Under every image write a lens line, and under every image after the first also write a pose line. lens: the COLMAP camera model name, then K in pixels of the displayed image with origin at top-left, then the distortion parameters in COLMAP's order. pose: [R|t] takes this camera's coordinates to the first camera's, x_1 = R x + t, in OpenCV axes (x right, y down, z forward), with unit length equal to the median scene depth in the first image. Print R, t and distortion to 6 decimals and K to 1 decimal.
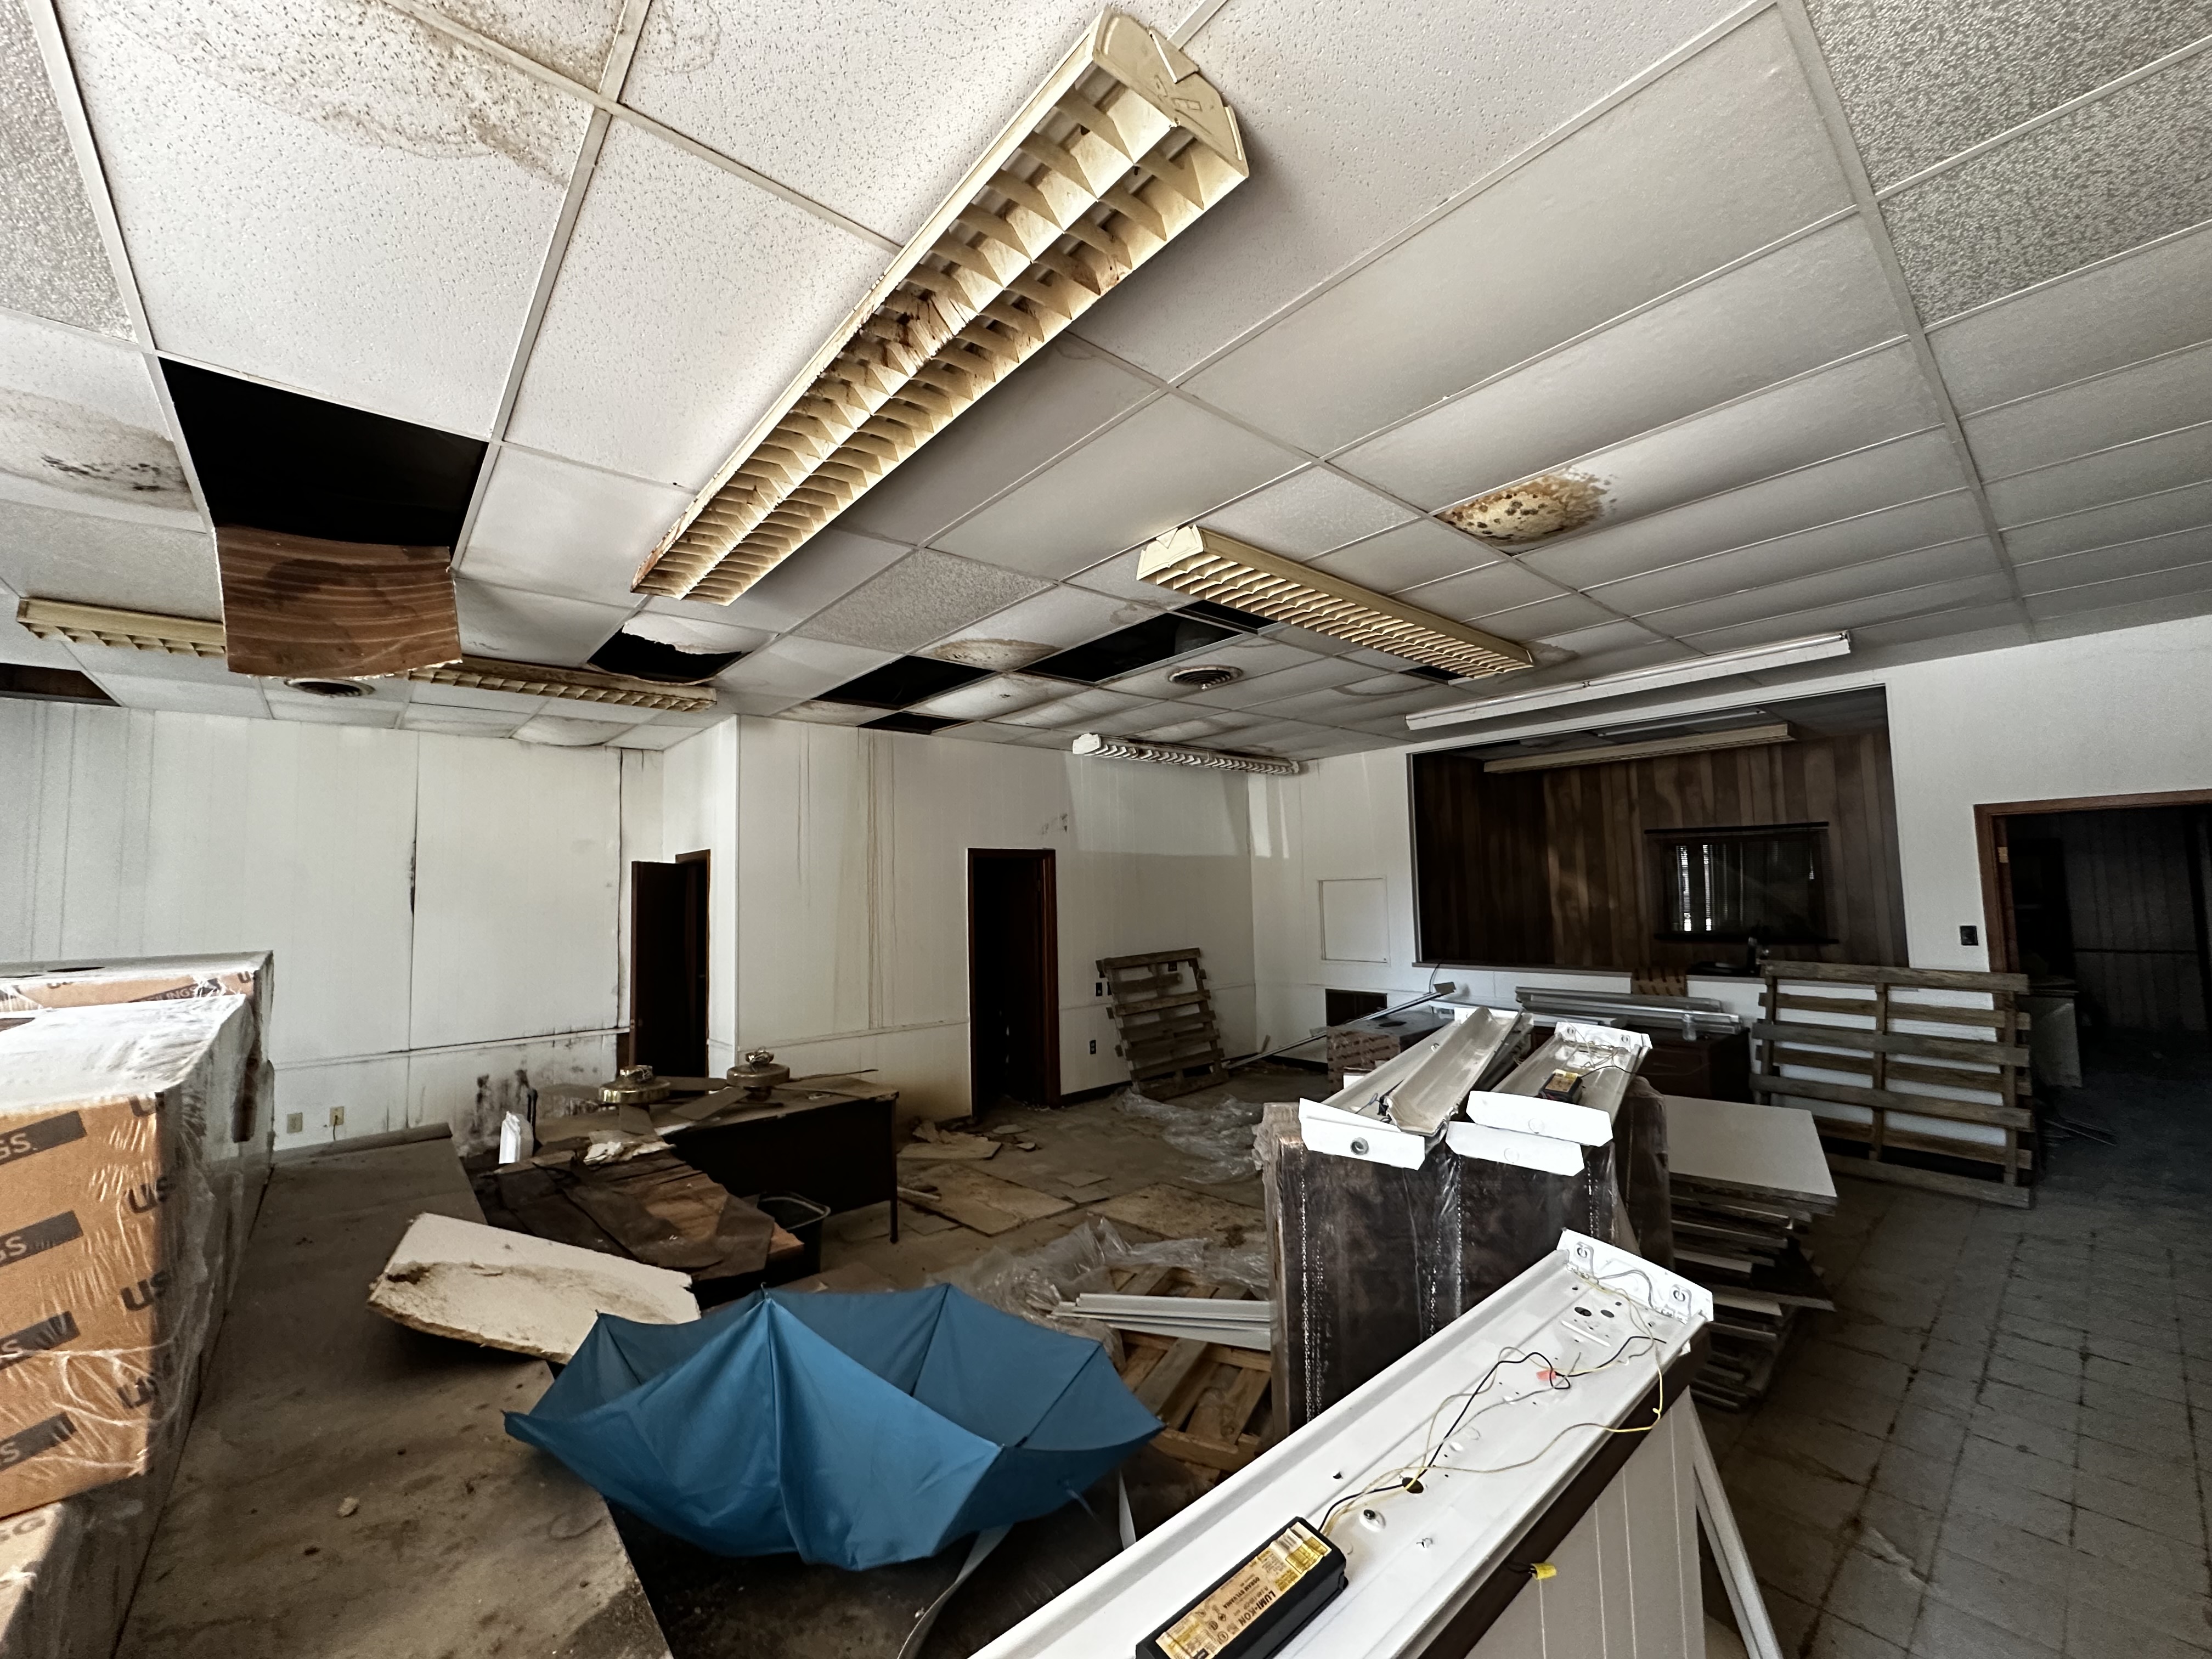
lens RADIAL K [[877.5, 0, 1106.0], [0, 877.5, 829.5], [0, 0, 1]] dist [-0.002426, -0.000639]
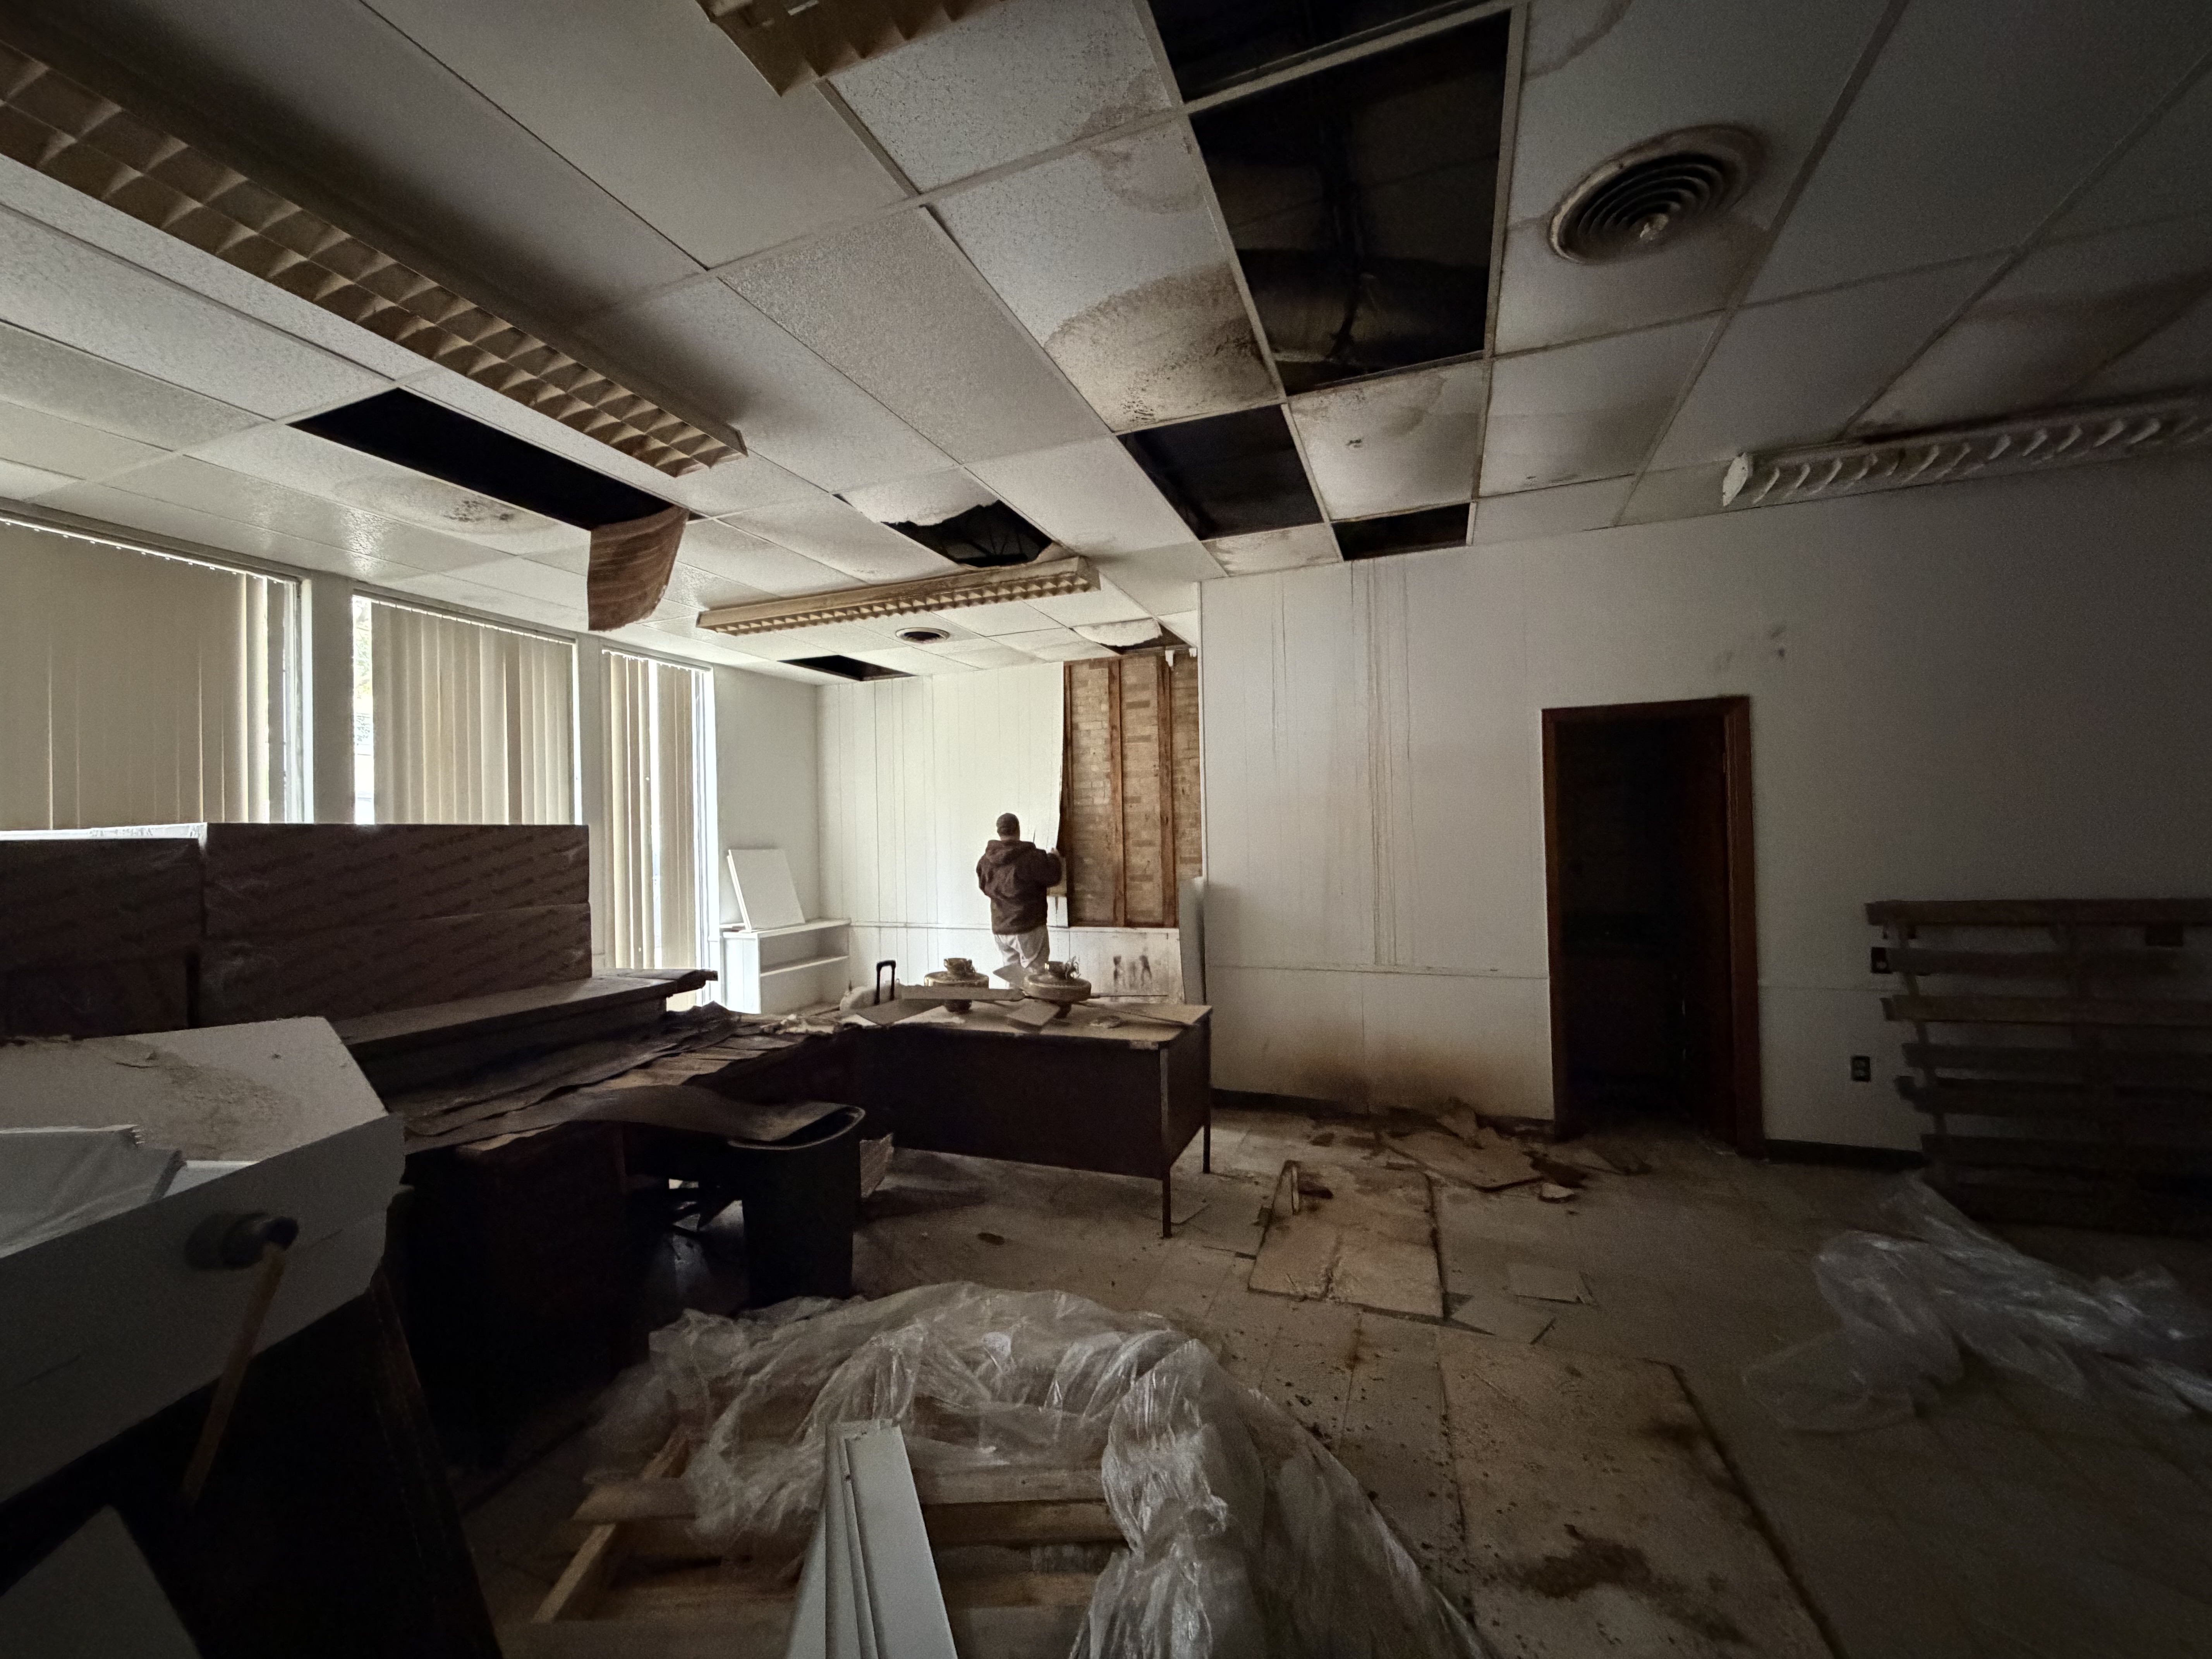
lens RADIAL K [[878.1, 0, 1106.0], [0, 878.1, 829.5], [0, 0, 1]] dist [-0.002192, -0.000170]
pose [[0.463617, 0.007537, -0.886004, 0.255504], [0.074256, 0.996115, 0.047330, 0.053316], [0.882919, -0.087734, 0.461256, 0.408880]]
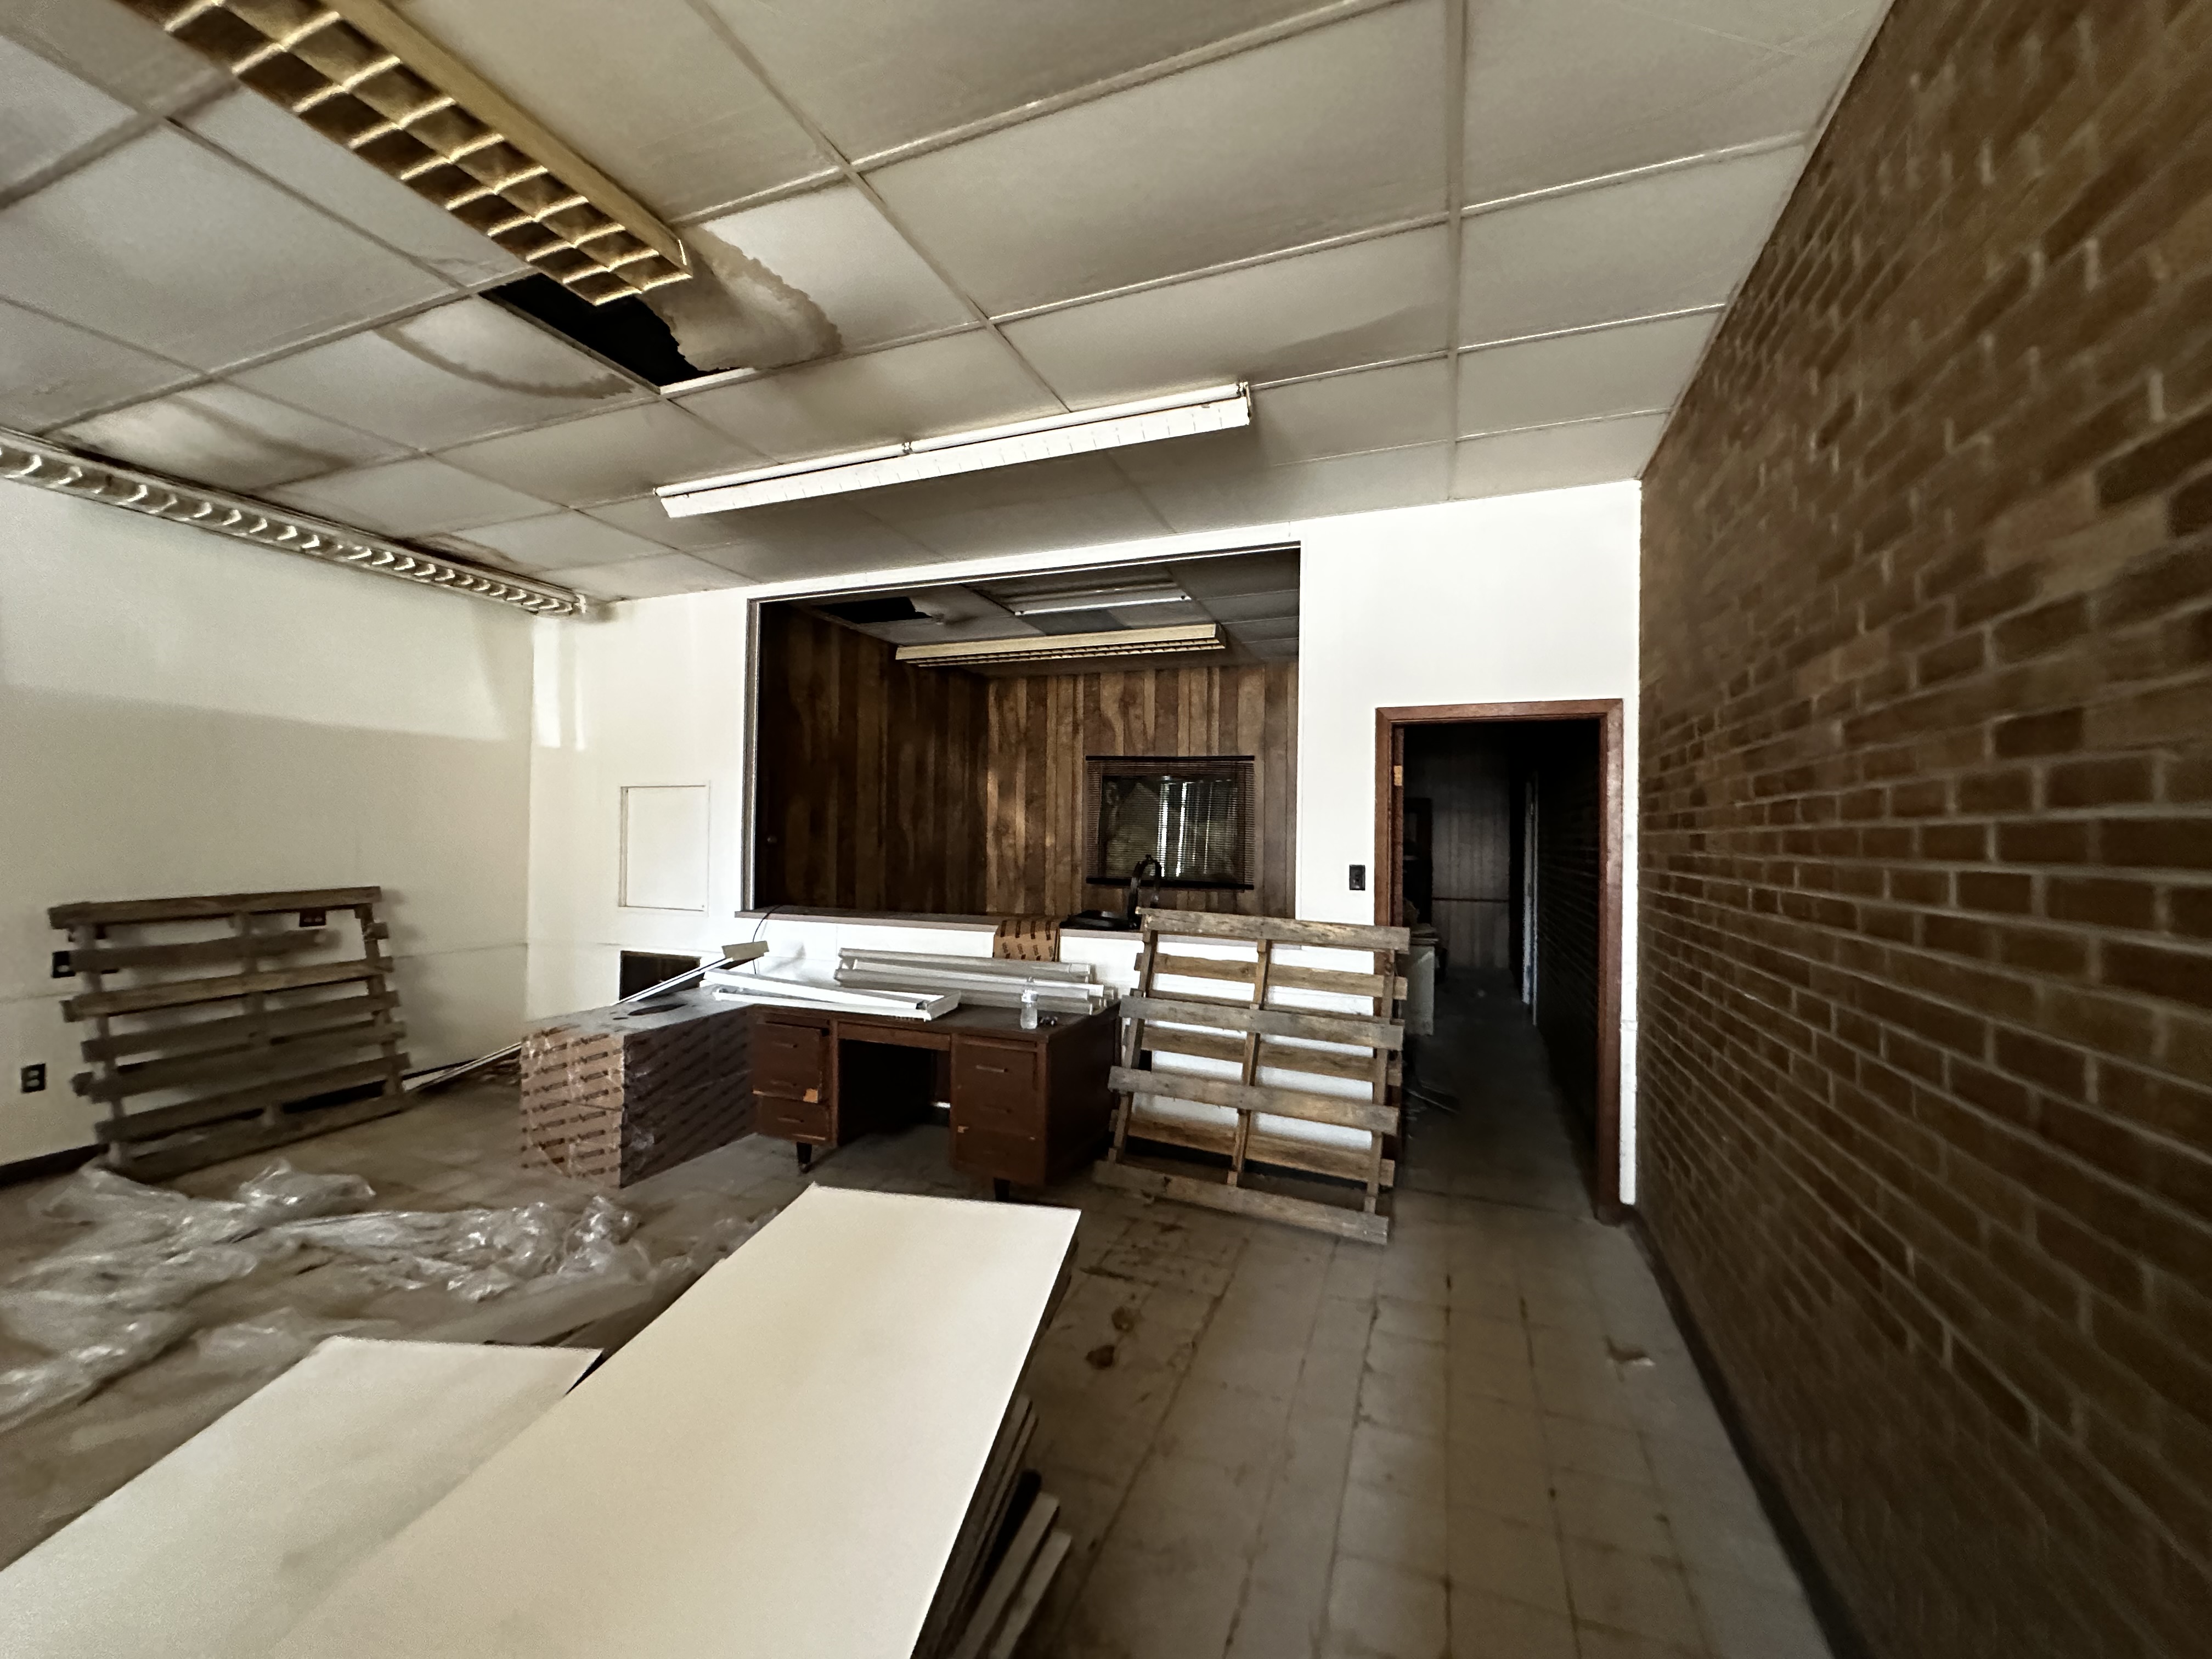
lens RADIAL K [[877.5, 0, 1106.0], [0, 877.5, 829.5], [0, 0, 1]] dist [-0.002426, -0.000639]
pose [[0.883083, 0.041678, 0.467362, 0.310564], [-0.070050, 0.996595, 0.043487, 0.044372], [-0.463959, -0.071141, 0.882996, 0.307082]]
